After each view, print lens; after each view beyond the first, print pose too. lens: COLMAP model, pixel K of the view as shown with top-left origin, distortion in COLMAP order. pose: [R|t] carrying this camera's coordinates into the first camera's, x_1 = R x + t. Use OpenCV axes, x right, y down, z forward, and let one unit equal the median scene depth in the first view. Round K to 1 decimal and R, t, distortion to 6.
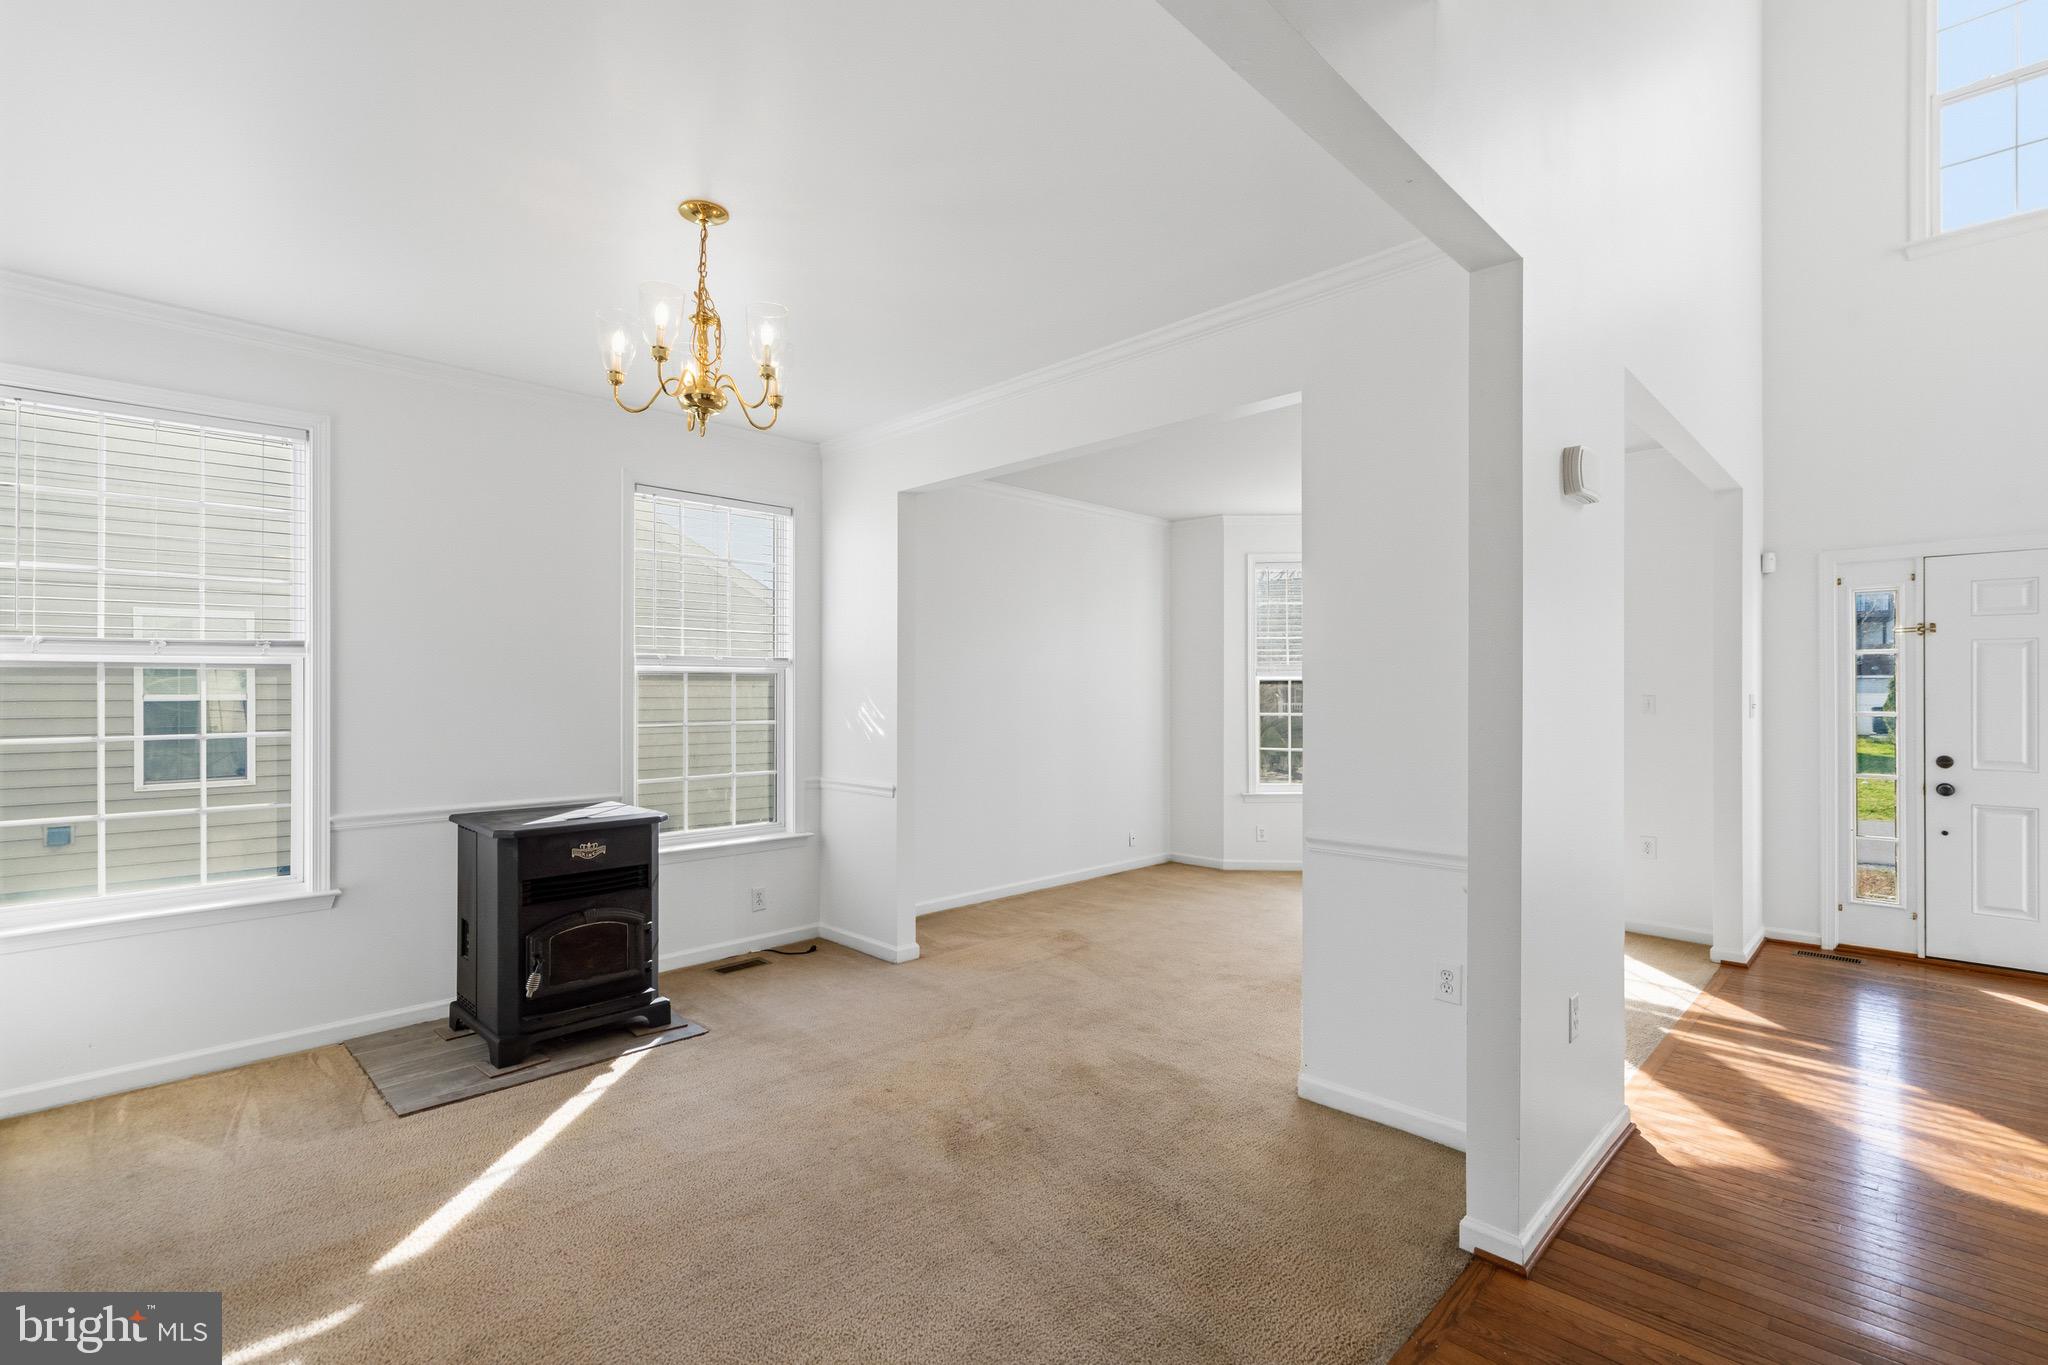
lens RADIAL K [[942.7, 0, 1020.9], [0, 942.7, 677.9], [0, 0, 1]] dist [0.001241, 0.000875]
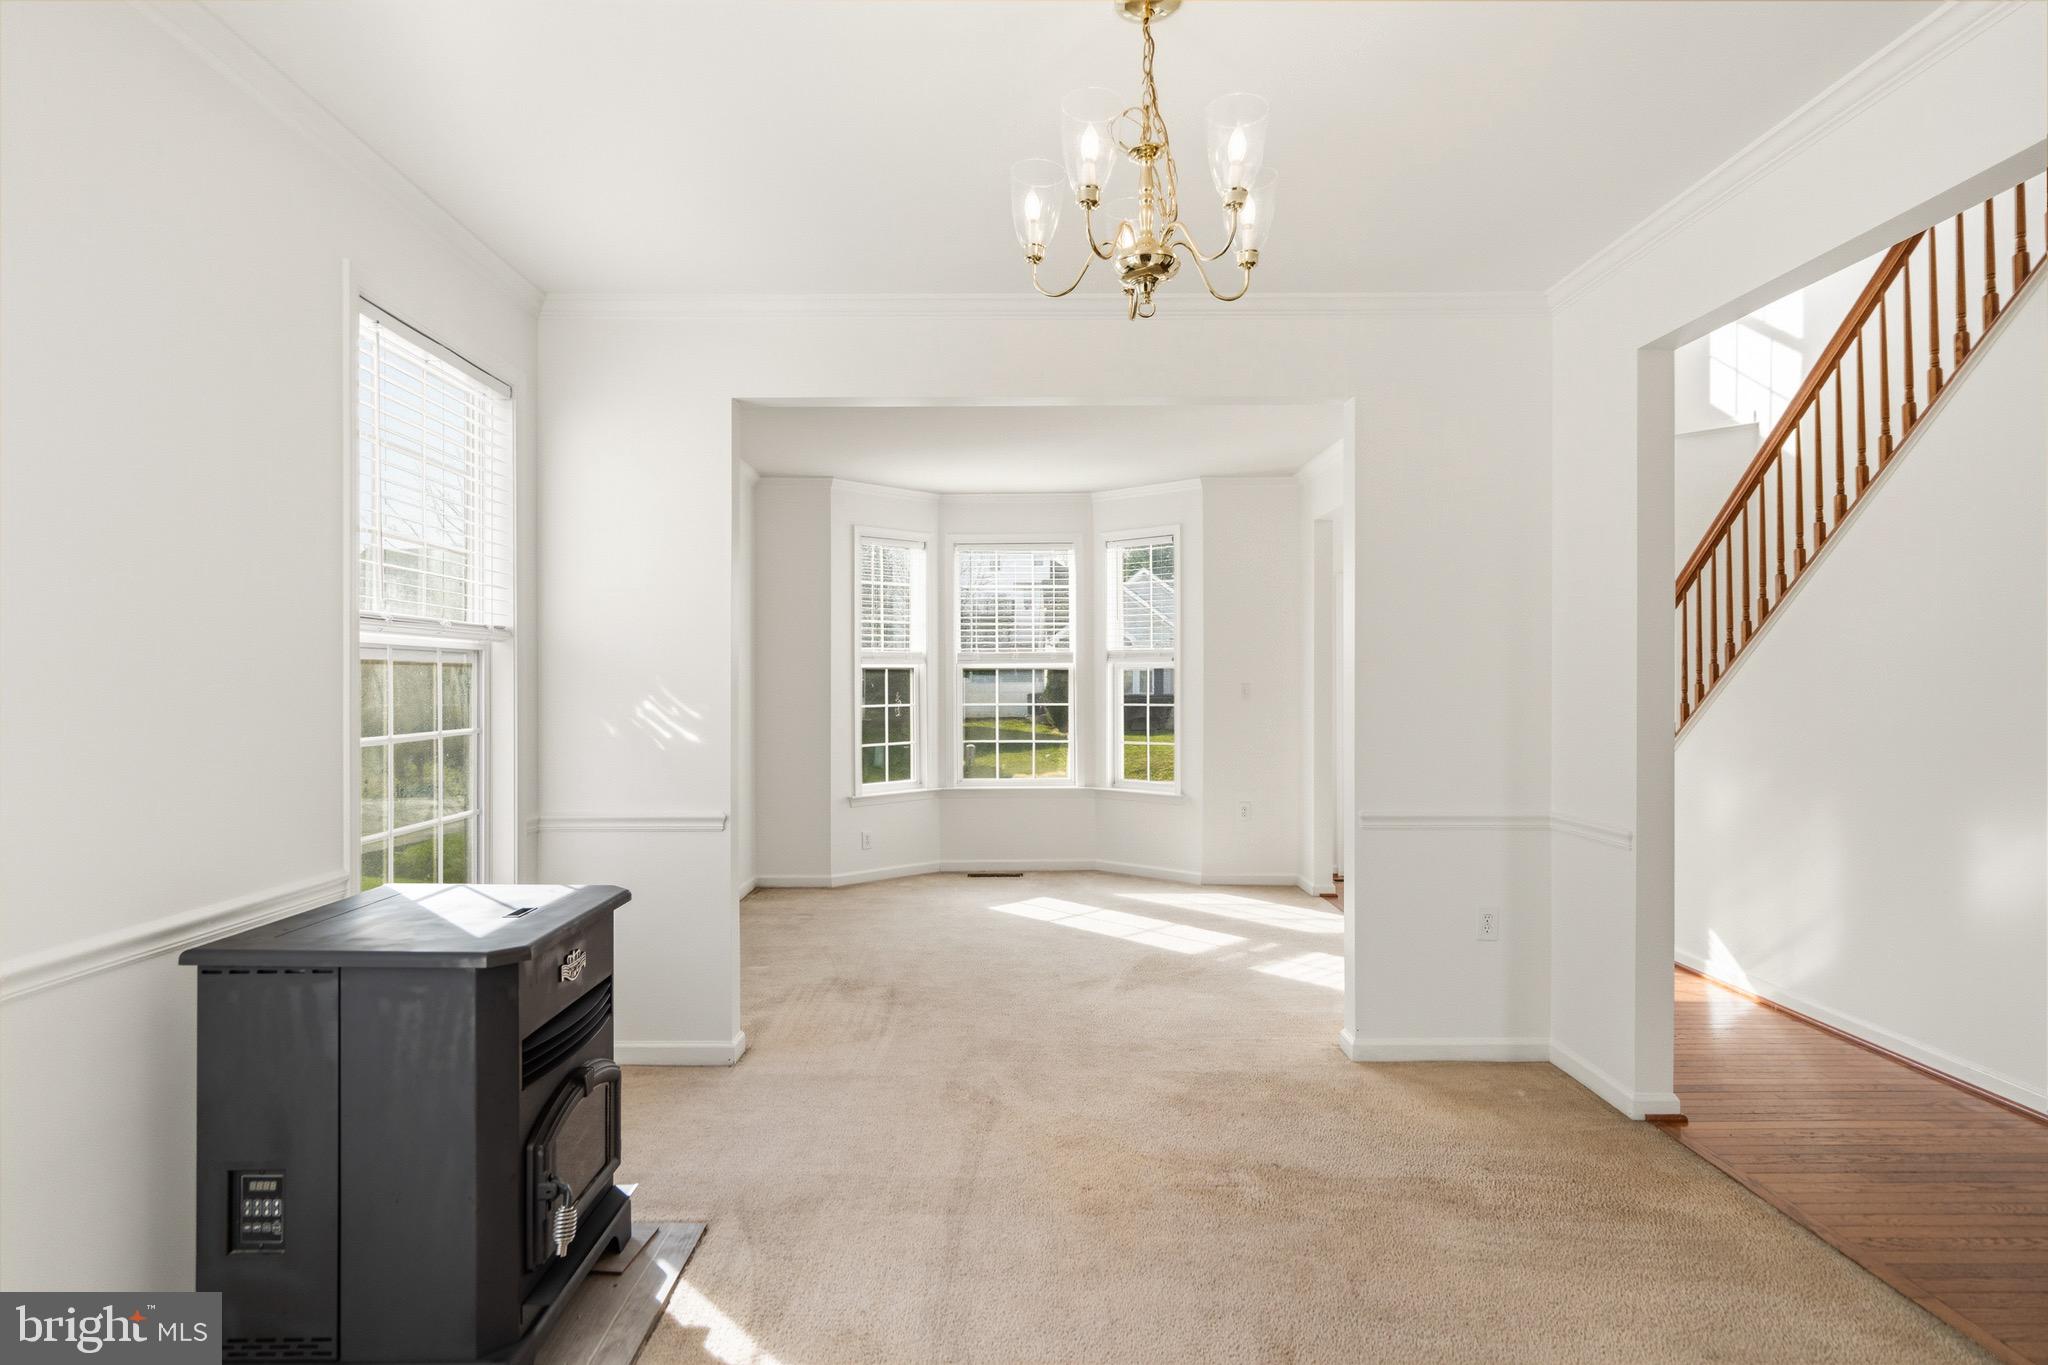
lens RADIAL K [[1061.0, 0, 1020.2], [0, 1061.0, 682.0], [0, 0, 1]] dist [0.000724, 0.000039]
pose [[0.701449, 0.000168, 0.712719, -0.554685], [-0.009041, 0.999922, 0.008662, 0.008086], [-0.712662, -0.012519, 0.701396, 0.297614]]
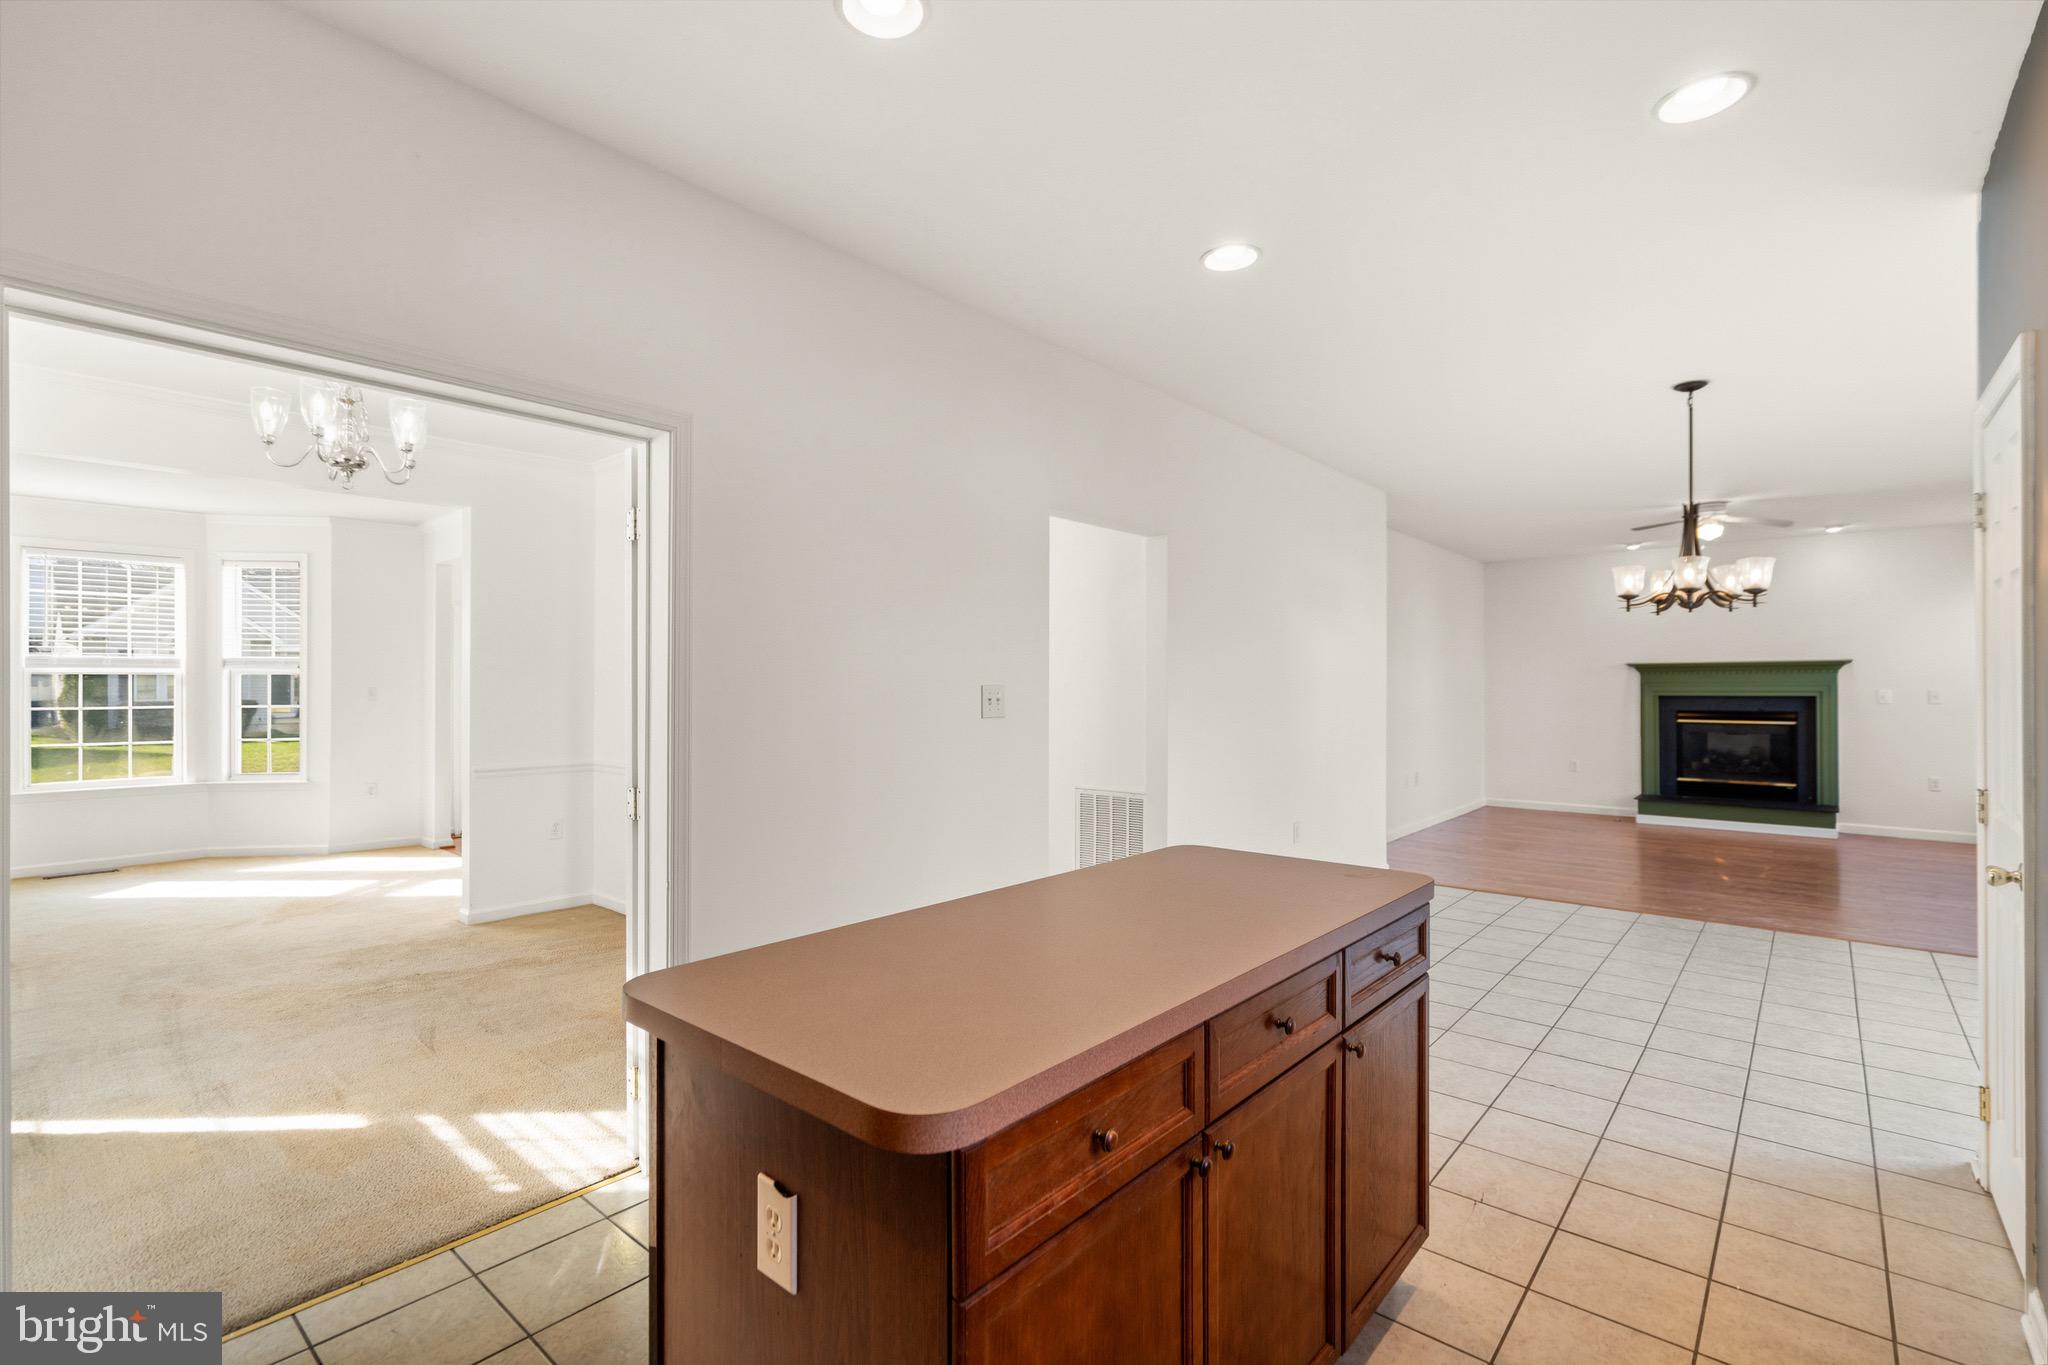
lens RADIAL K [[925.3, 0, 1018.2], [0, 925.3, 681.3], [0, 0, 1]] dist [-0.000374, 0.000229]
pose [[-0.064450, 0.005386, 0.997906, -0.967625], [-0.012936, 0.999897, -0.006232, 0.004641], [-0.997837, -0.013311, -0.064373, 0.089471]]
